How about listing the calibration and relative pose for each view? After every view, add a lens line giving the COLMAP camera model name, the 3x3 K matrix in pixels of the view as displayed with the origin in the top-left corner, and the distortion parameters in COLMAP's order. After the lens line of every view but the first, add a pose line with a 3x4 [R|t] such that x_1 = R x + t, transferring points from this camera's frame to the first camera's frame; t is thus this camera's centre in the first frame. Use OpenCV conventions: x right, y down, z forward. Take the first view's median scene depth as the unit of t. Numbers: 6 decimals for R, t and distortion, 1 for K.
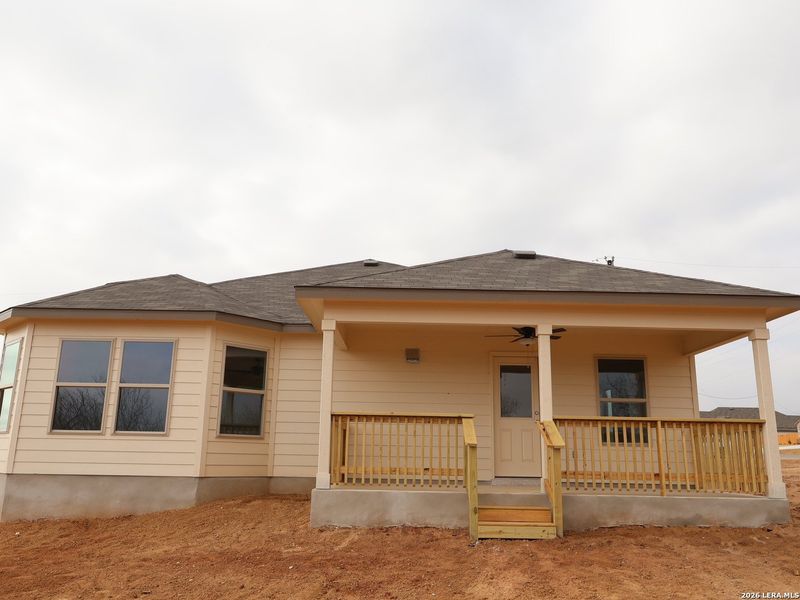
lens RADIAL K [[618.6, 0, 402.6], [0, 618.6, 310.9], [0, 0, 1]] dist [0.002334, -0.003352]
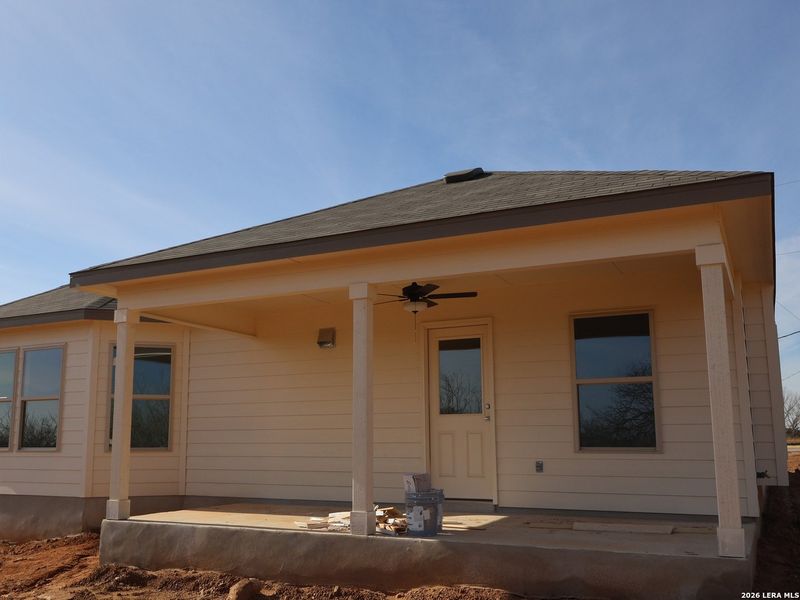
lens RADIAL K [[738.8, 0, 401.5], [0, 738.8, 323.4], [0, 0, 1]] dist [0.003123, 0.006657]
pose [[0.892865, -0.092128, -0.440801, 0.548599], [0.122759, 0.991572, 0.041416, 0.032090], [0.433270, -0.091091, 0.896649, 0.262383]]
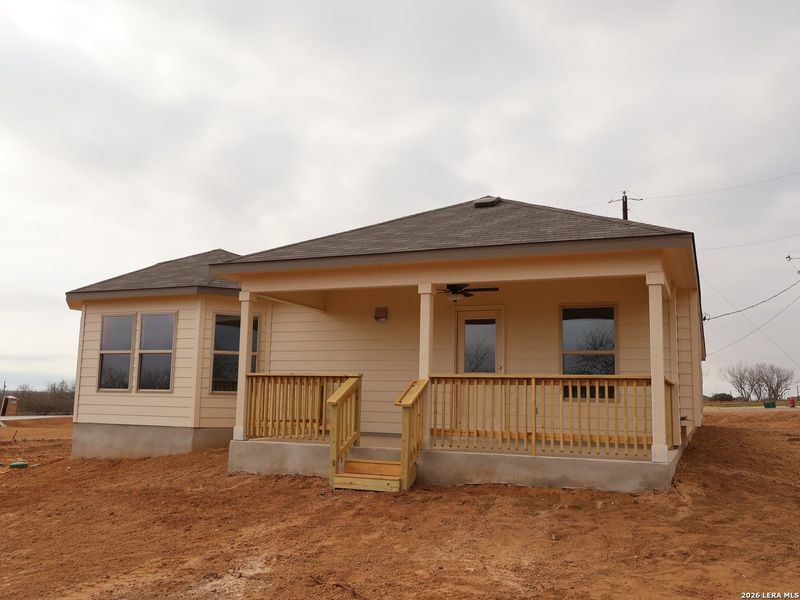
lens RADIAL K [[689.7, 0, 428.2], [0, 689.7, 300.4], [0, 0, 1]] dist [0.000201, 0.003860]
pose [[0.924352, -0.052900, -0.377856, 0.577339], [0.084474, 0.994139, 0.067470, -0.022992], [0.372072, -0.094285, 0.923403, -0.024926]]
